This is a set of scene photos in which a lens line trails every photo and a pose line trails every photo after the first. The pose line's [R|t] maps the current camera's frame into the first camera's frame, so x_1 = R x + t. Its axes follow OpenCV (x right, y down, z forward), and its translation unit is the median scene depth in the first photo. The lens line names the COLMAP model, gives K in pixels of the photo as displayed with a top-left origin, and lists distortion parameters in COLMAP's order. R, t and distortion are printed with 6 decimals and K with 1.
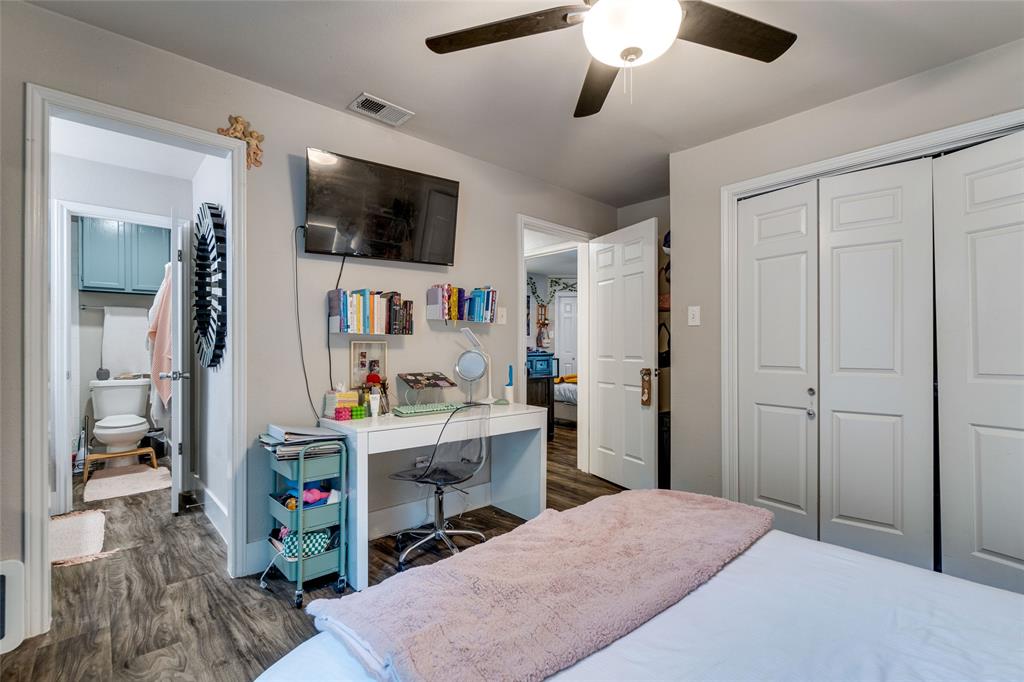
lens RADIAL K [[462.1, 0, 512.2], [0, 462.1, 351.4], [0, 0, 1]] dist [-0.000604, -0.000541]
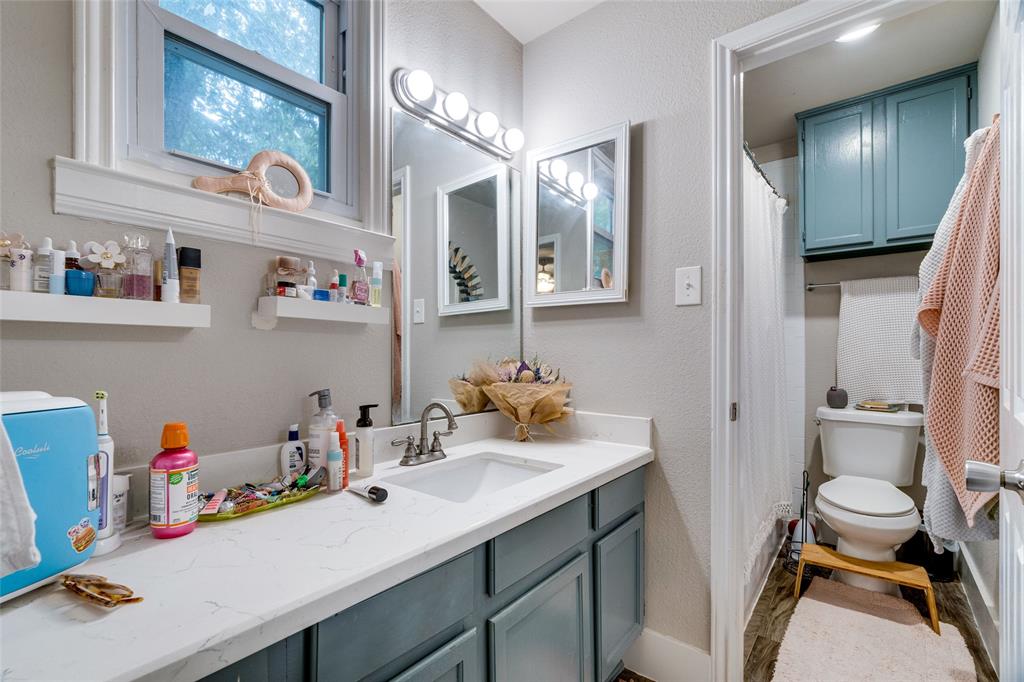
lens RADIAL K [[455.5, 0, 514.1], [0, 455.5, 347.5], [0, 0, 1]] dist [-0.001389, -0.000362]
pose [[0.172486, -0.006132, -0.984993, -0.564693], [-0.012319, 0.999889, -0.008382, -0.006211], [0.984935, 0.013580, 0.172392, 0.720431]]
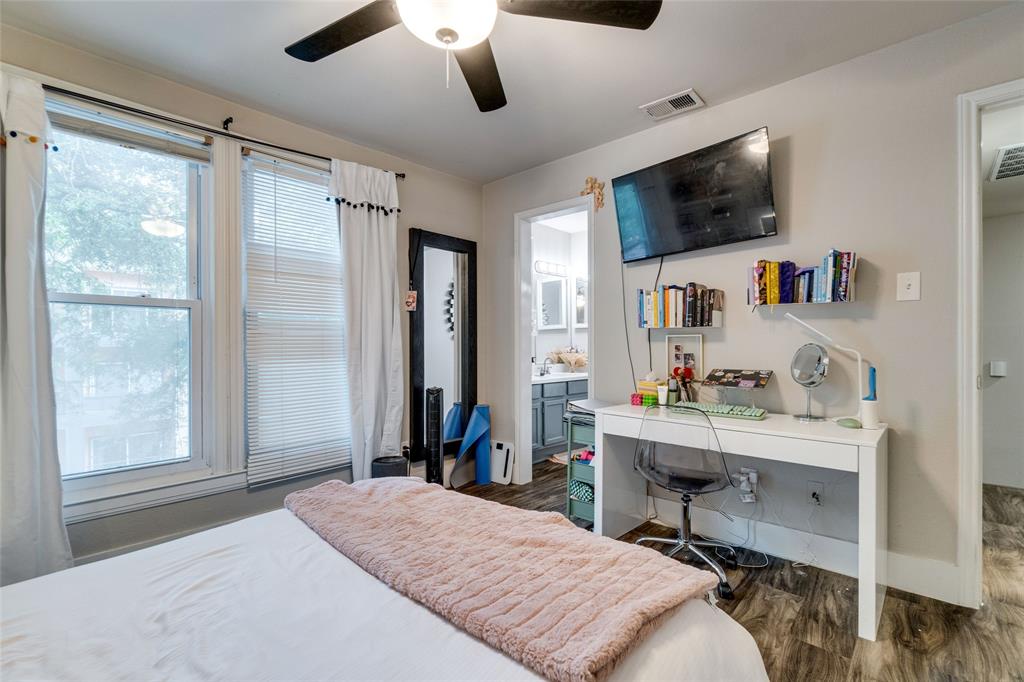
lens RADIAL K [[455.5, 0, 514.1], [0, 455.5, 347.5], [0, 0, 1]] dist [-0.001389, -0.000362]
pose [[0.091131, 0.003986, -0.995831, 0.551478], [-0.005287, 0.999980, 0.003519, 0.004174], [0.995825, 0.004945, 0.091150, 0.459231]]
